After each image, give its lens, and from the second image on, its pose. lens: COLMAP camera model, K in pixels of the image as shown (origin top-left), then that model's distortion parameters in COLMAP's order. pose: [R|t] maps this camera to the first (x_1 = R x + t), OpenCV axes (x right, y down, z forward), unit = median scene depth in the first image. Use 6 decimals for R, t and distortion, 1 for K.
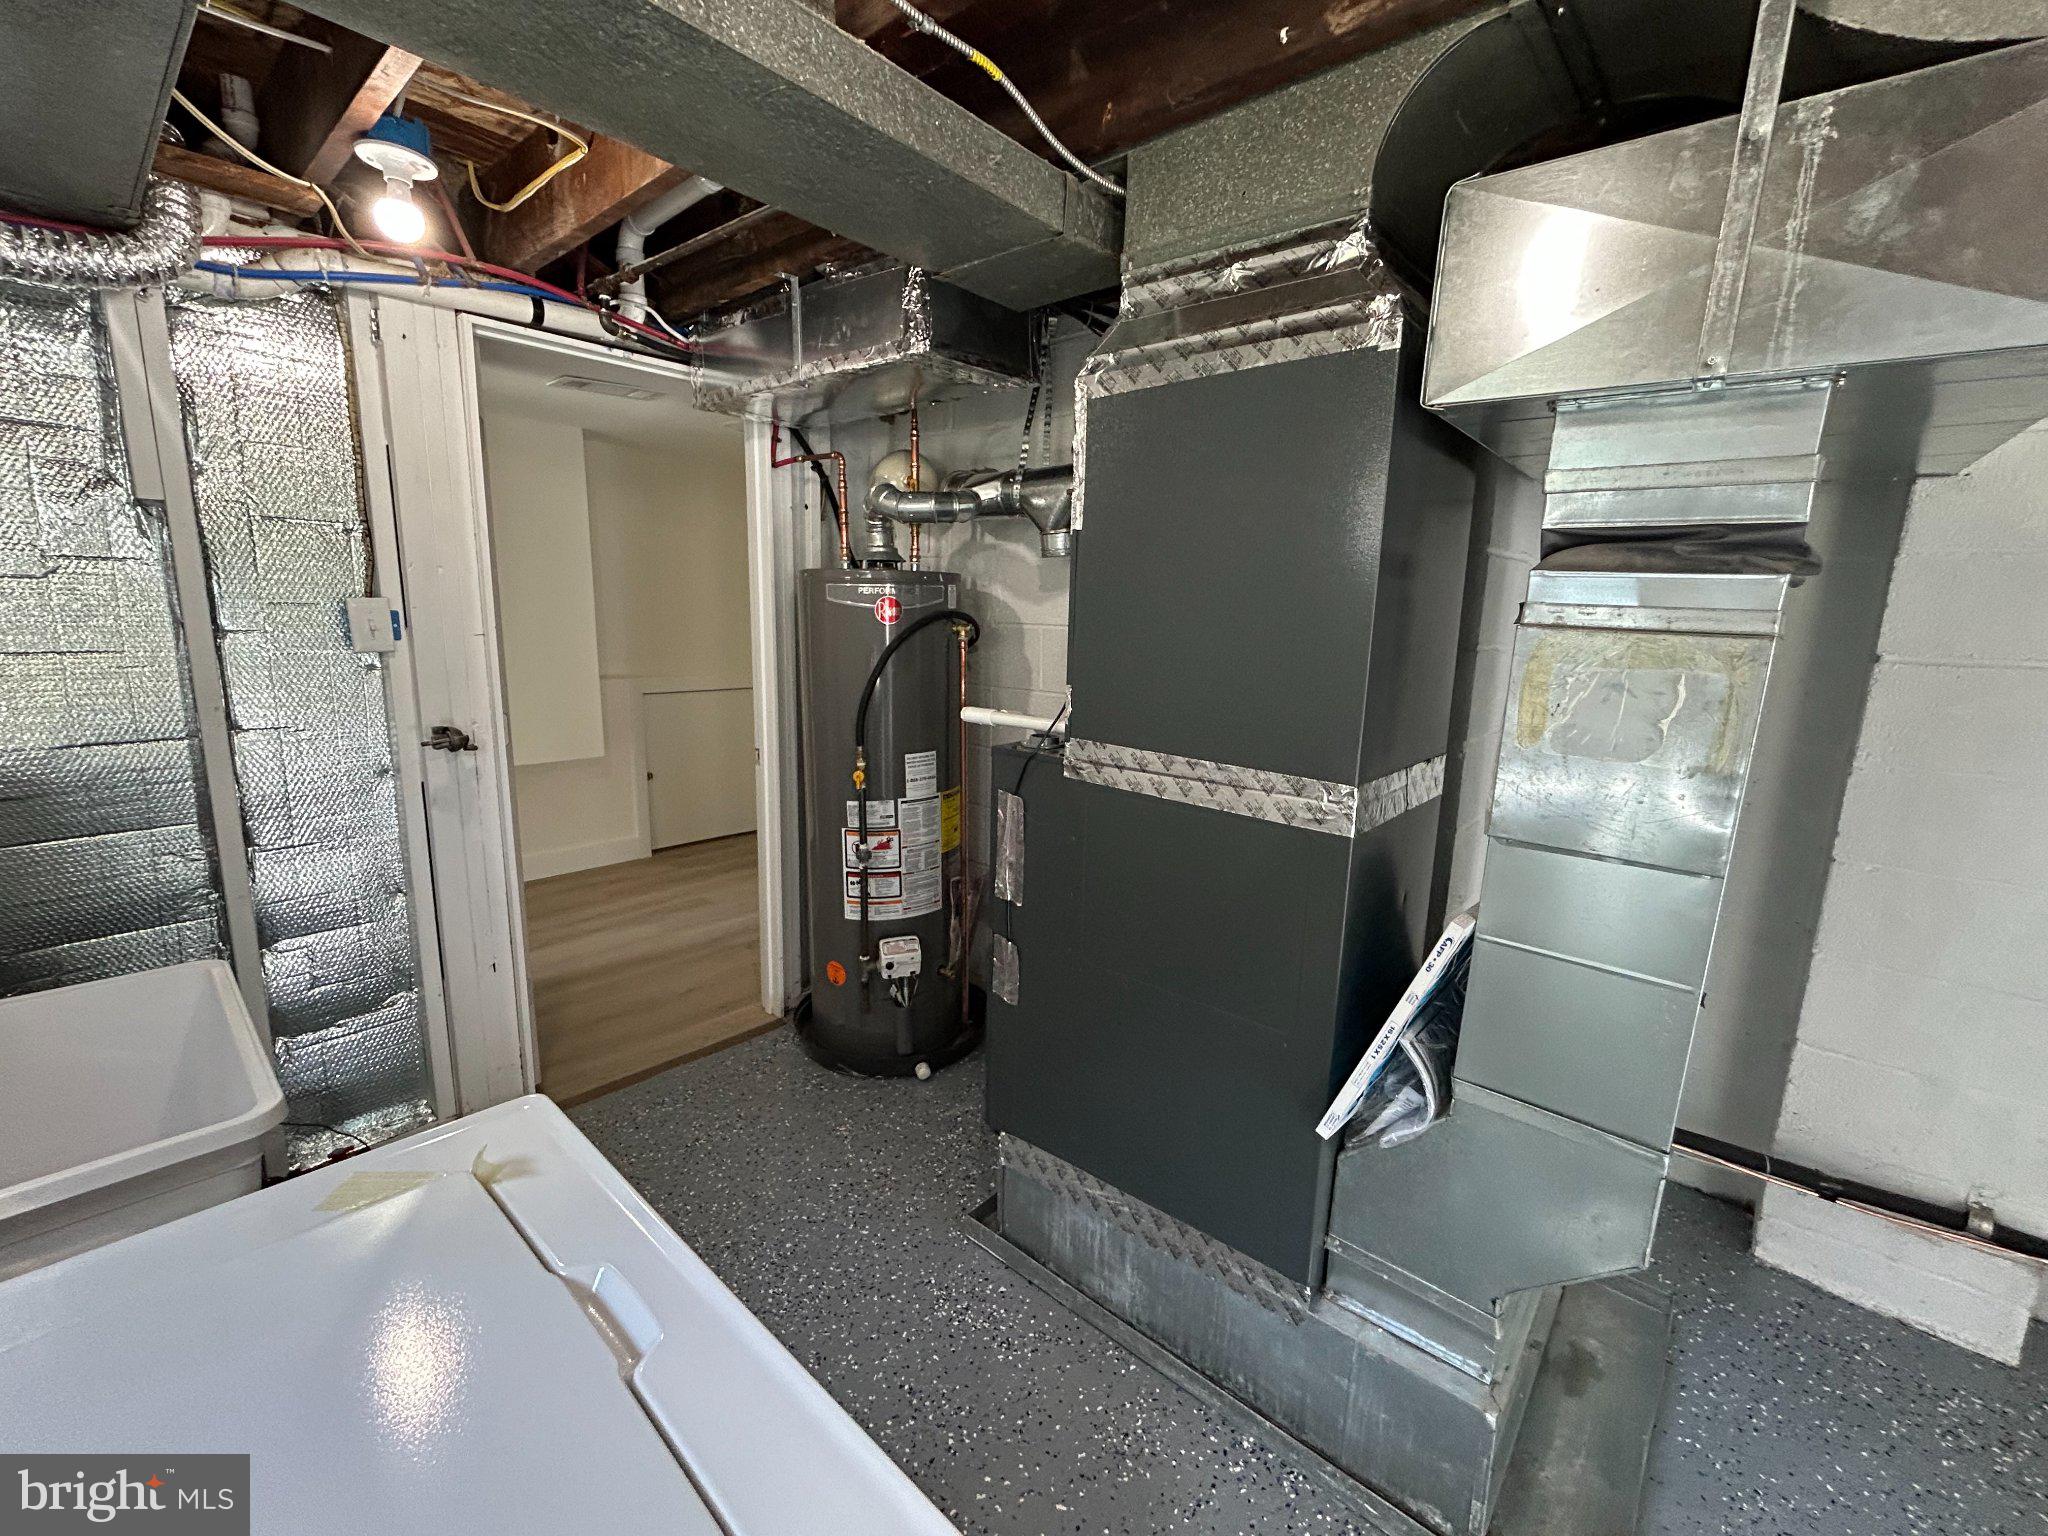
lens RADIAL K [[845.9, 0, 1024.7], [0, 845.9, 771.0], [0, 0, 1]] dist [-0.001342, -0.000418]
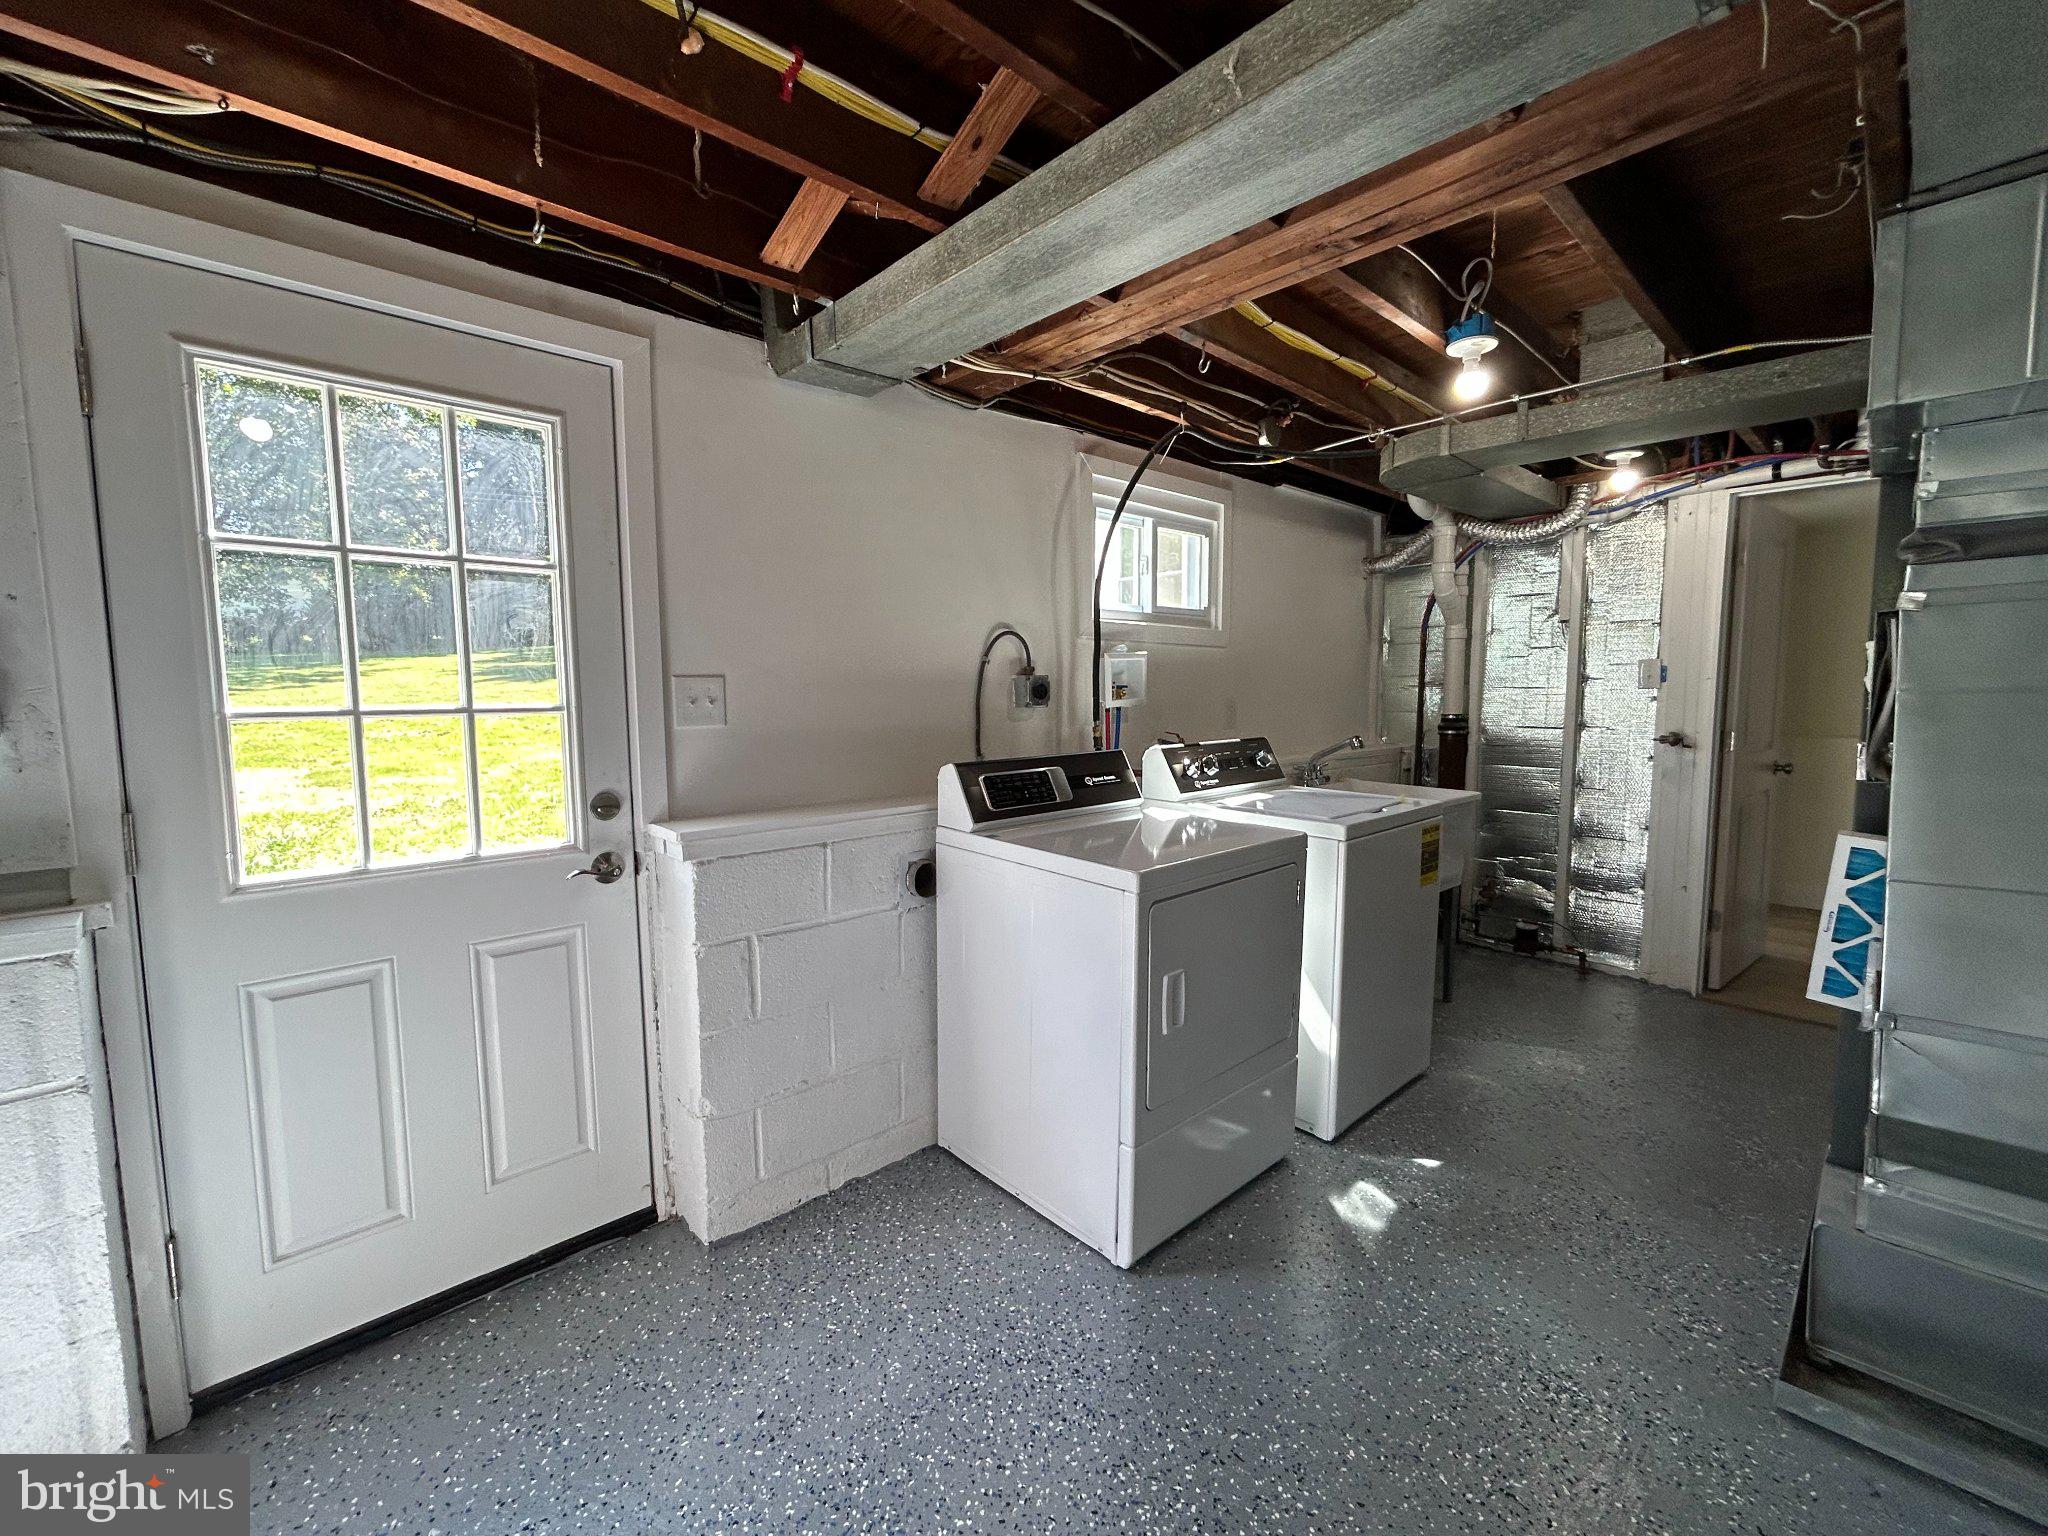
lens RADIAL K [[845.9, 0, 1022.1], [0, 845.9, 769.3], [0, 0, 1]] dist [-0.001342, -0.000418]
pose [[-0.096648, 0.060172, -0.993498, 1.158815], [-0.195018, 0.977678, 0.078185, 0.146818], [0.976026, 0.201306, -0.082756, -0.121892]]
